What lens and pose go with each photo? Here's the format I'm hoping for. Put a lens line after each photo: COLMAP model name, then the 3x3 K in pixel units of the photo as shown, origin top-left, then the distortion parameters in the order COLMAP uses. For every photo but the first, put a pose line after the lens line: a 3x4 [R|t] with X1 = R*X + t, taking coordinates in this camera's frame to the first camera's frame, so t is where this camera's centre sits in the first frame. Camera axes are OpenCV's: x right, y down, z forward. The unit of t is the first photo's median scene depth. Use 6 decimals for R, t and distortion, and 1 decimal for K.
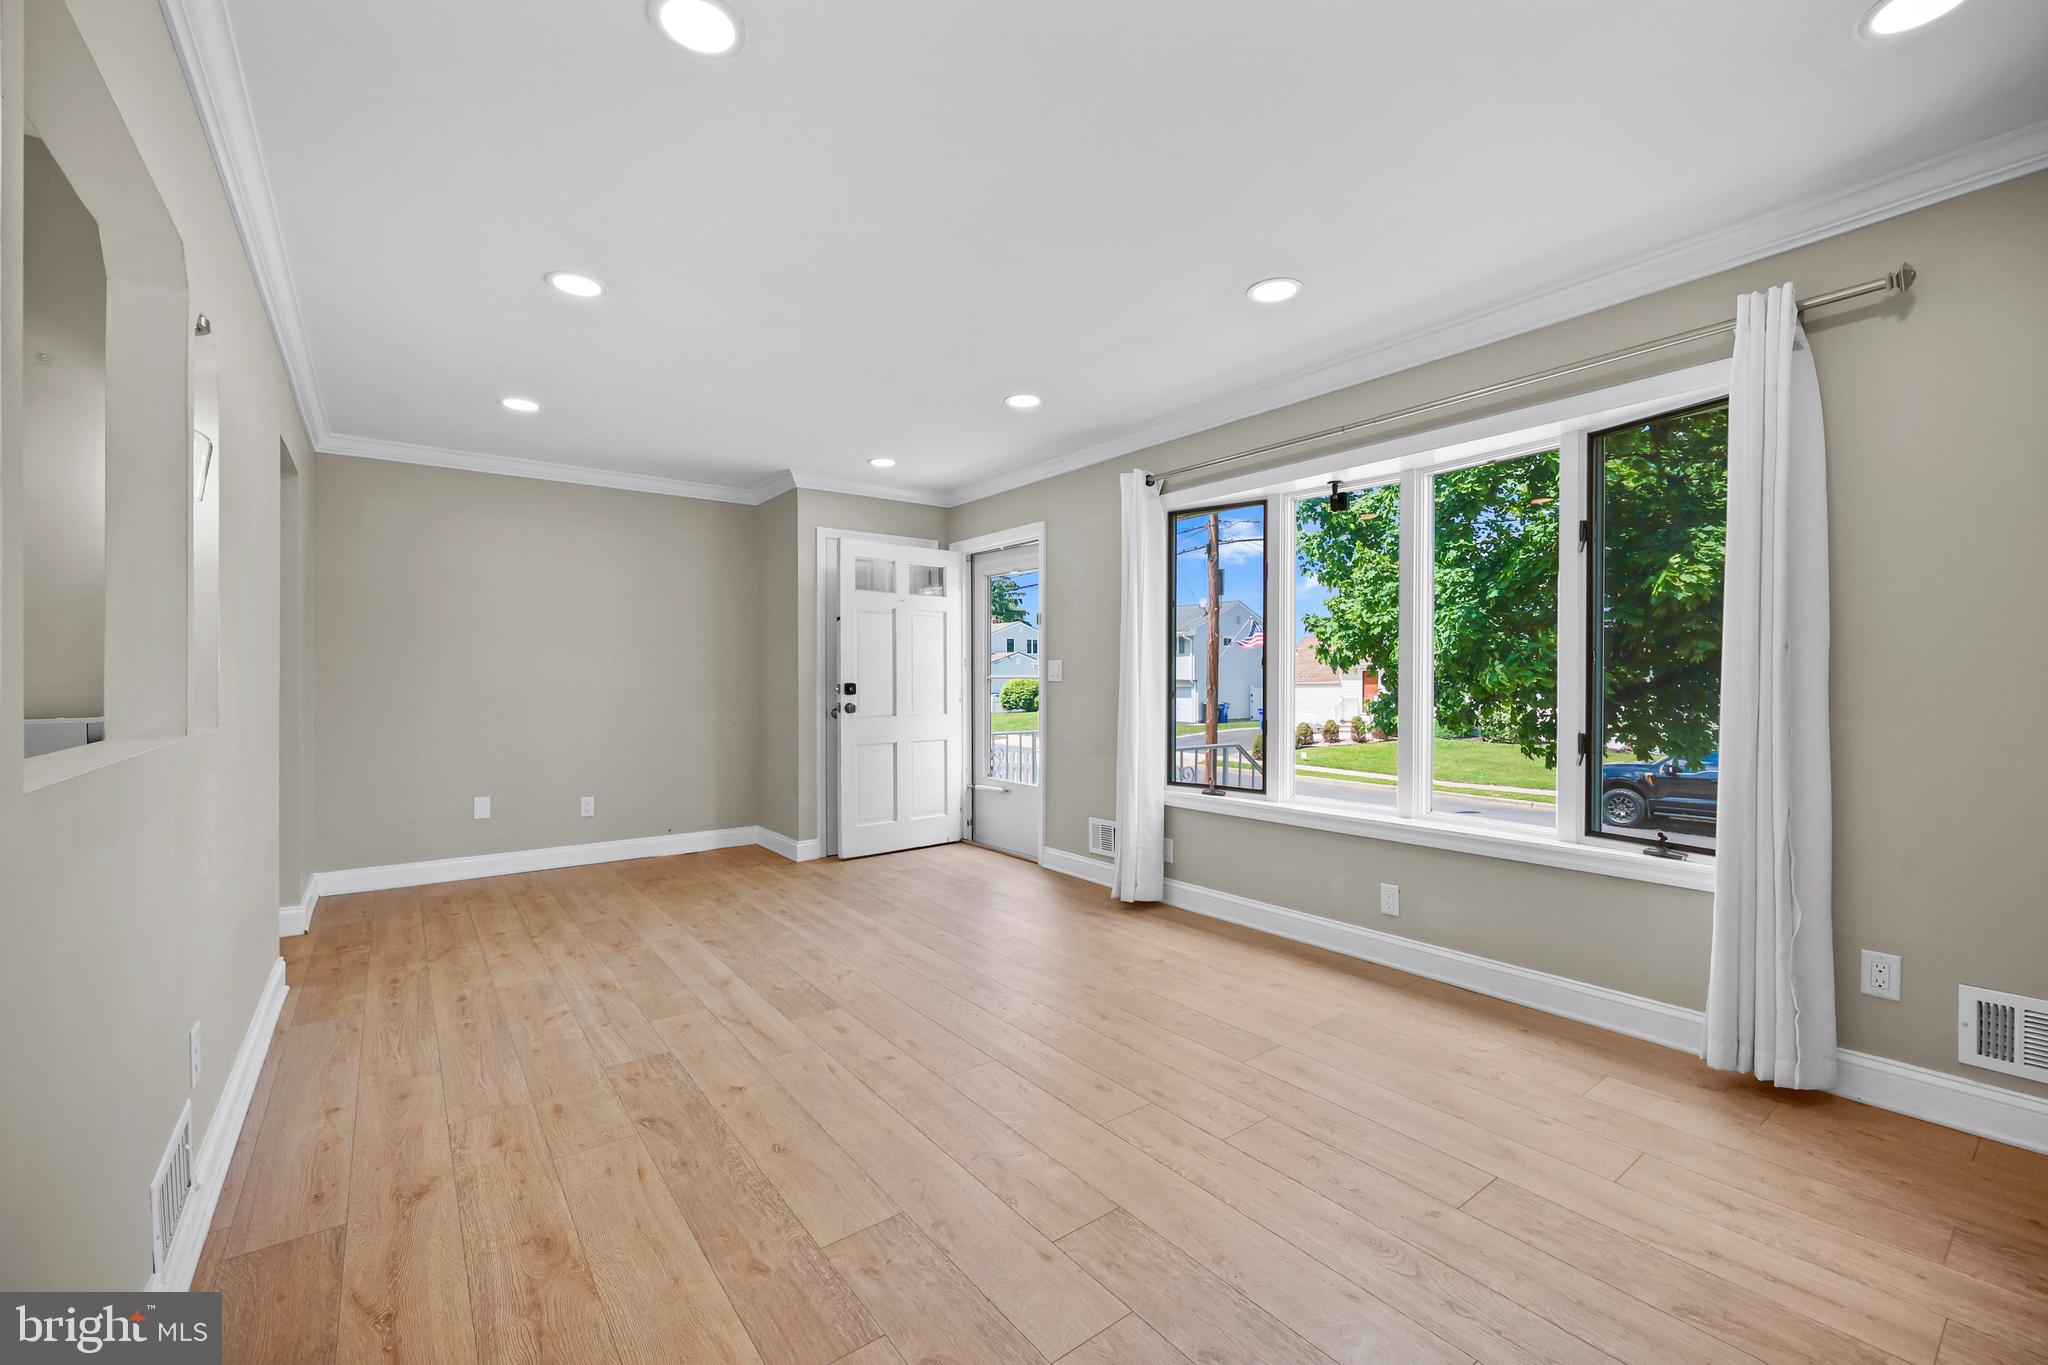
lens RADIAL K [[832.7, 0, 1022.3], [0, 832.7, 692.3], [0, 0, 1]] dist [-0.002607, -0.000022]
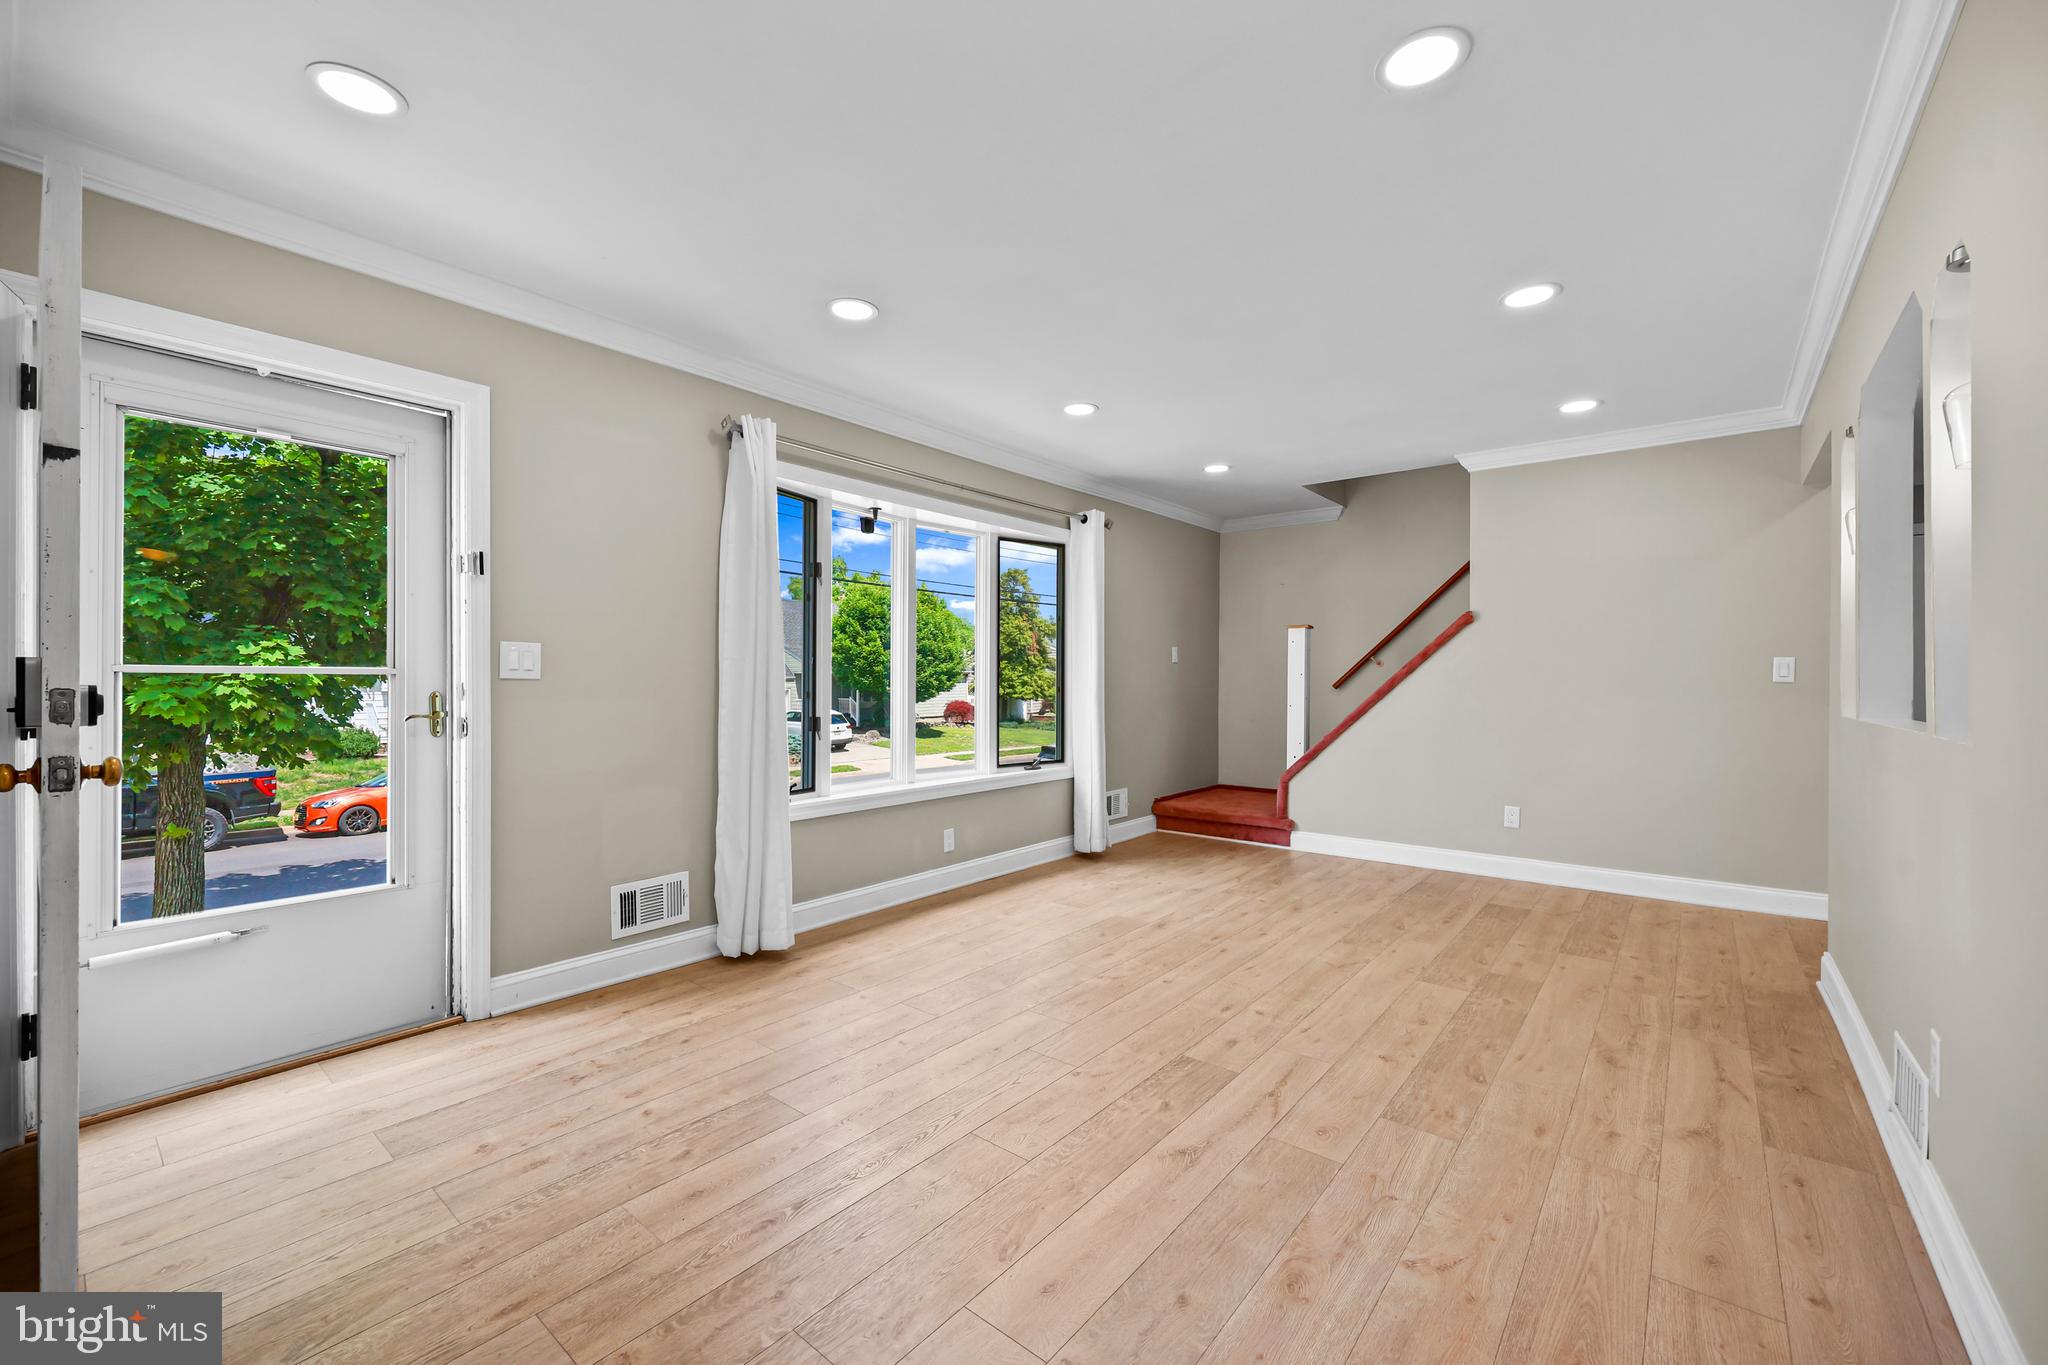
lens RADIAL K [[825.7, 0, 1024.8], [0, 825.7, 679.0], [0, 0, 1]] dist [-0.000039, -0.000021]
pose [[-0.233688, 0.001156, 0.972311, -1.020481], [0.013551, 0.999906, 0.002068, -0.016249], [-0.972217, 0.013659, -0.233682, 1.362754]]
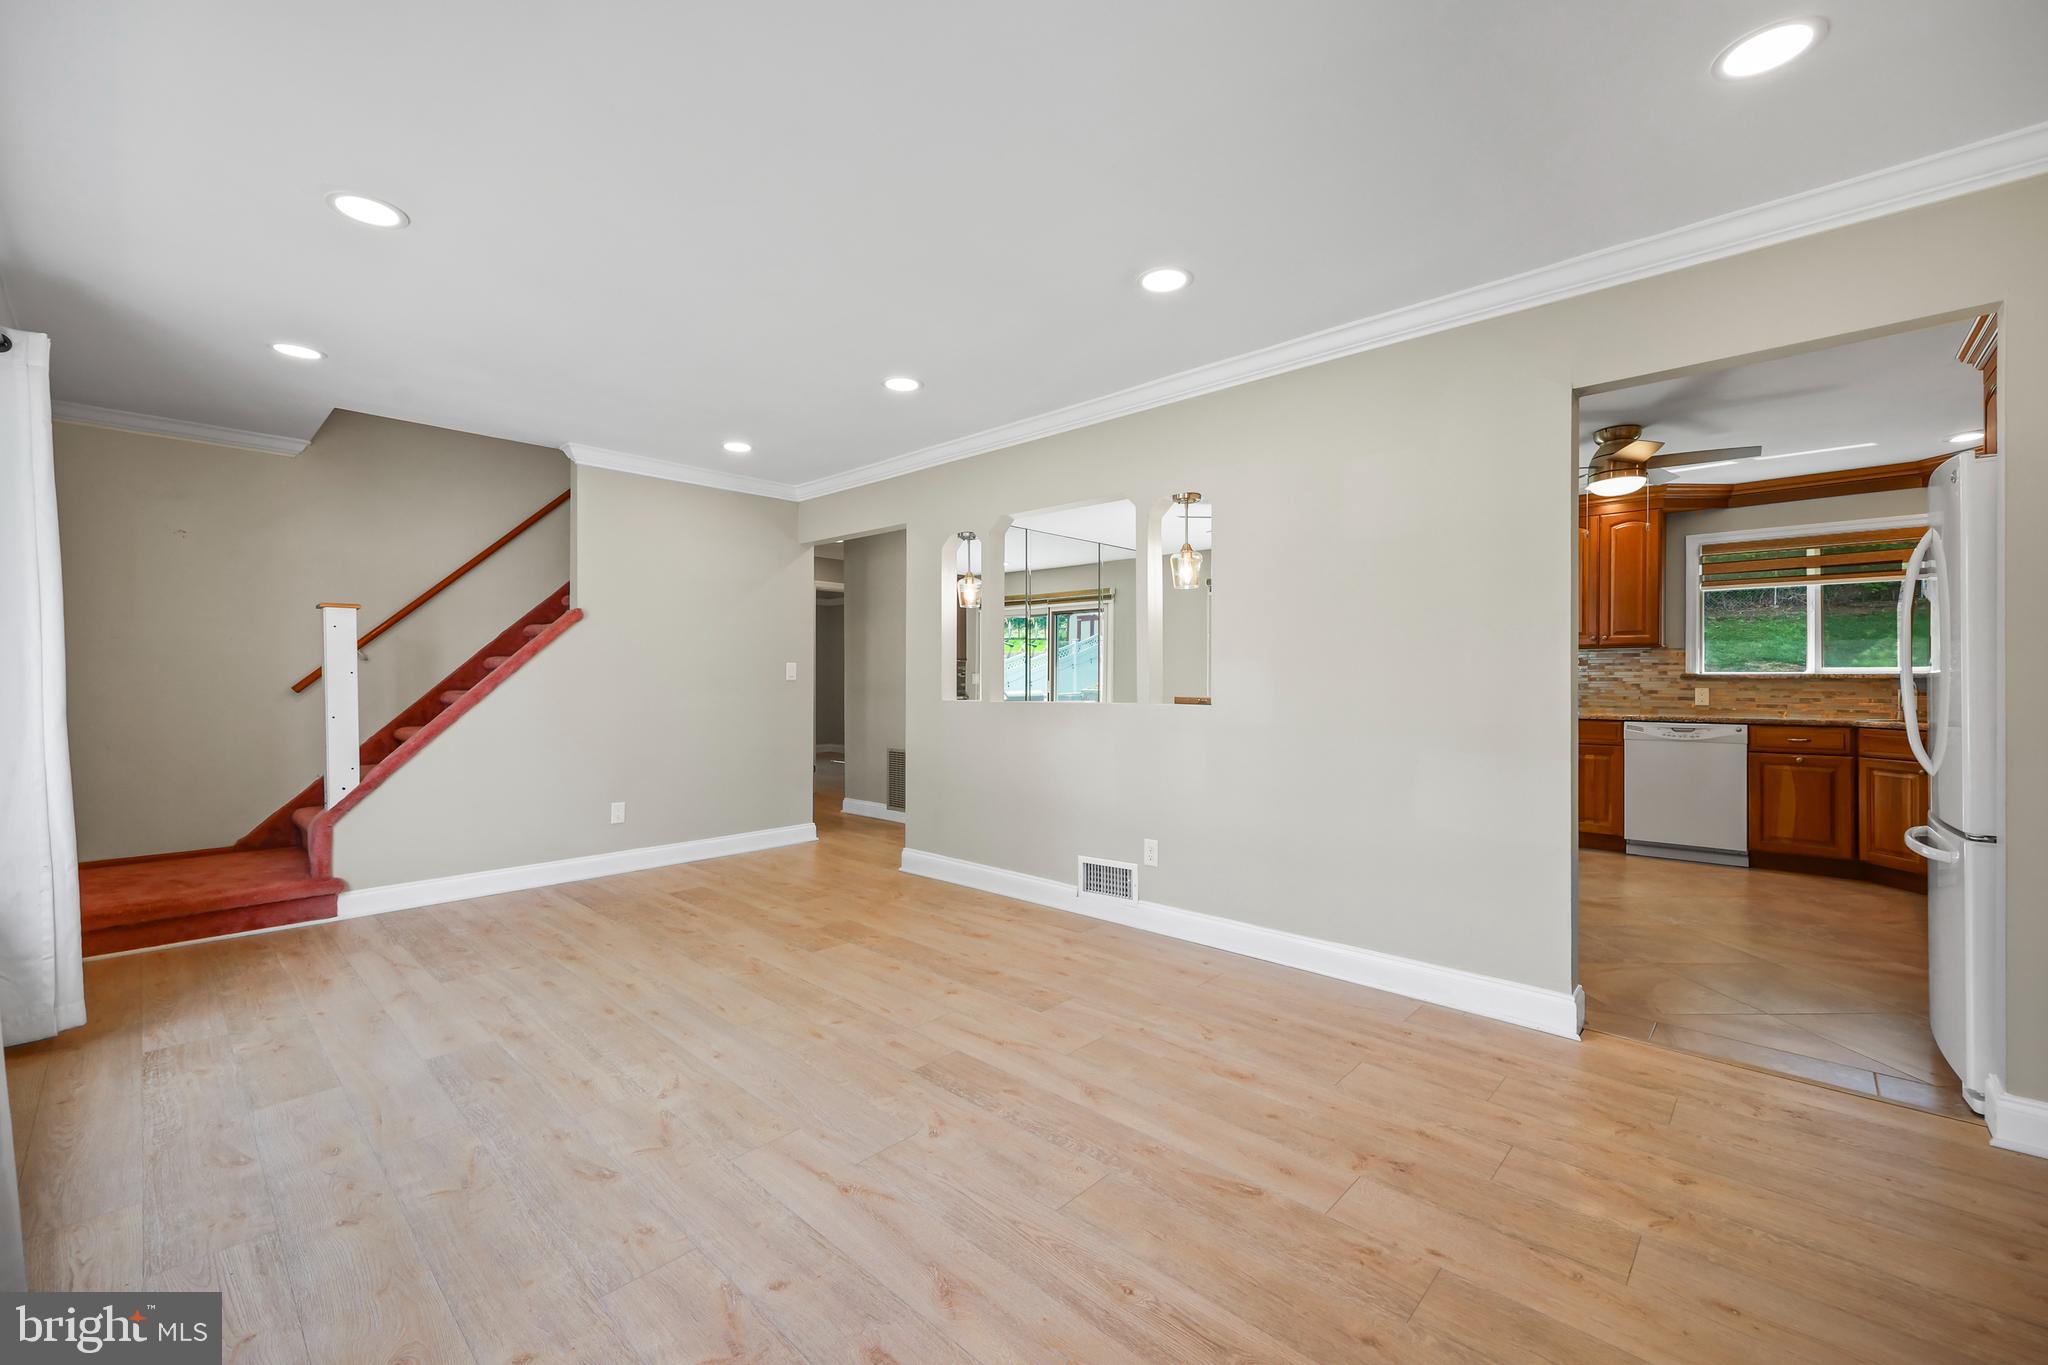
lens RADIAL K [[825.7, 0, 1024.8], [0, 825.7, 679.0], [0, 0, 1]] dist [-0.000039, -0.000021]
pose [[-0.985894, 0.002197, -0.167355, -0.193714], [-0.000661, 0.999855, 0.017023, -0.028802], [0.167368, 0.016894, -0.985750, 1.839215]]
